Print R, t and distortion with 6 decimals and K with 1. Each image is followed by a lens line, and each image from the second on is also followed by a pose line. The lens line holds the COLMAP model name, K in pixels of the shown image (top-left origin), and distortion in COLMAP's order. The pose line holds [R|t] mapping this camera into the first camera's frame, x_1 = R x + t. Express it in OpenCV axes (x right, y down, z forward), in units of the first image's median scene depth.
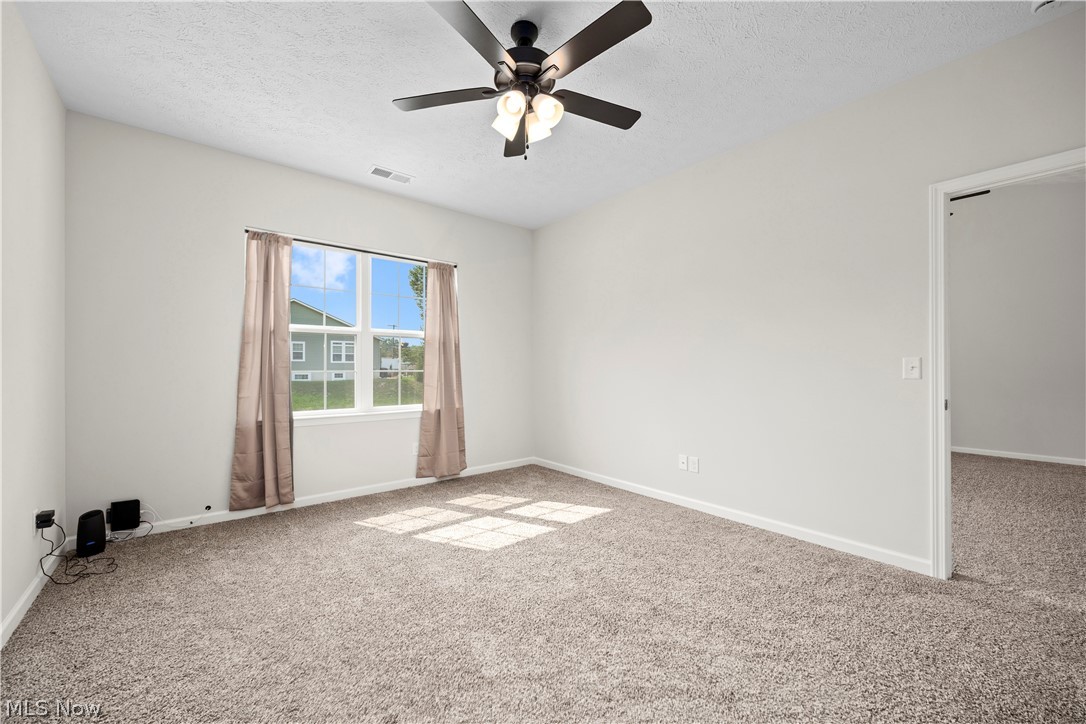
lens RADIAL K [[430.2, 0, 537.7], [0, 430.2, 363.7], [0, 0, 1]] dist [-0.001726, -0.000114]
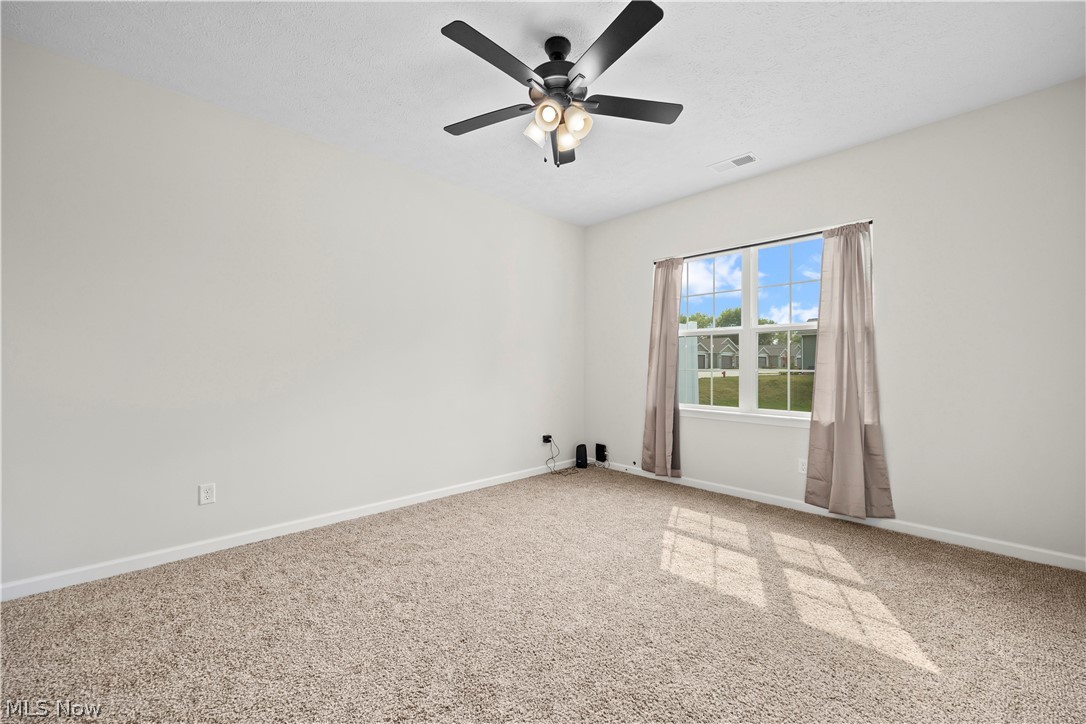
lens RADIAL K [[430.2, 0, 537.7], [0, 430.2, 363.7], [0, 0, 1]] dist [-0.001726, -0.000114]
pose [[0.062057, -0.005005, -0.998060, 0.598176], [0.005283, 0.999975, -0.004686, 0.004877], [0.998059, -0.004982, 0.062082, 0.531032]]
